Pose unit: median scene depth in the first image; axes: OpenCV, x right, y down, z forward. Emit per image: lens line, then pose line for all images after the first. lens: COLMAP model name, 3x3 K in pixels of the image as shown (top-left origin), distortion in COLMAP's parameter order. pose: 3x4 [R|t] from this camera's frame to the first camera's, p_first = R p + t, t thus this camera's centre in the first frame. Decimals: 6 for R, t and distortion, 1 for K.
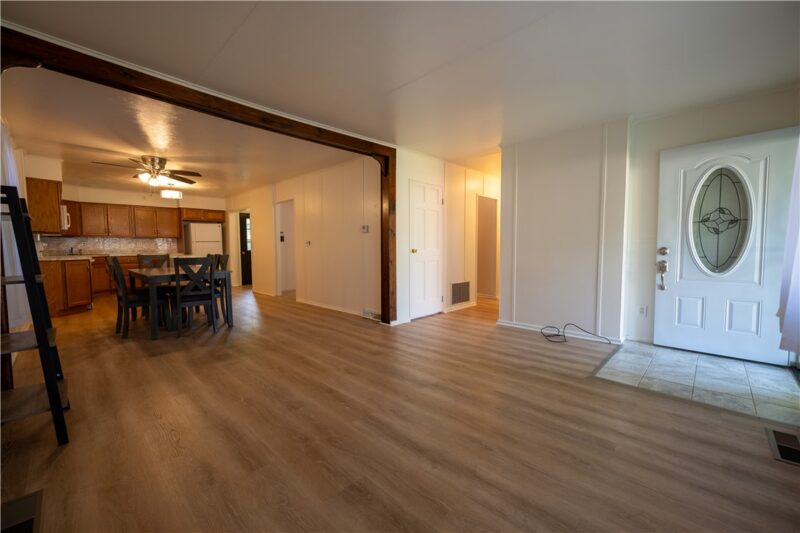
lens RADIAL K [[321.7, 0, 401.0], [0, 321.7, 264.9], [0, 0, 1]] dist [-0.000429, 0.000026]
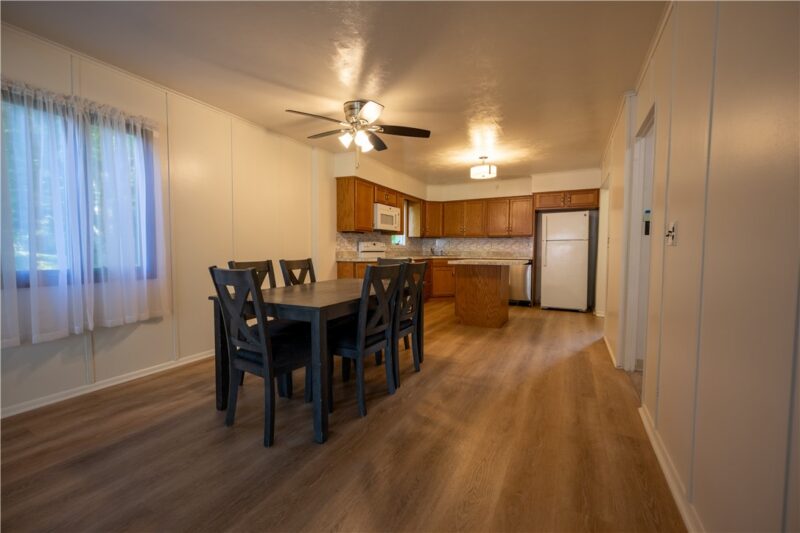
lens RADIAL K [[321.7, 0, 401.0], [0, 321.7, 264.9], [0, 0, 1]] dist [-0.000429, 0.000026]
pose [[0.288551, 0.053401, -0.955974, -0.226449], [-0.060422, 0.997469, 0.037481, -0.083562], [0.955556, 0.046947, 0.291047, 1.493331]]
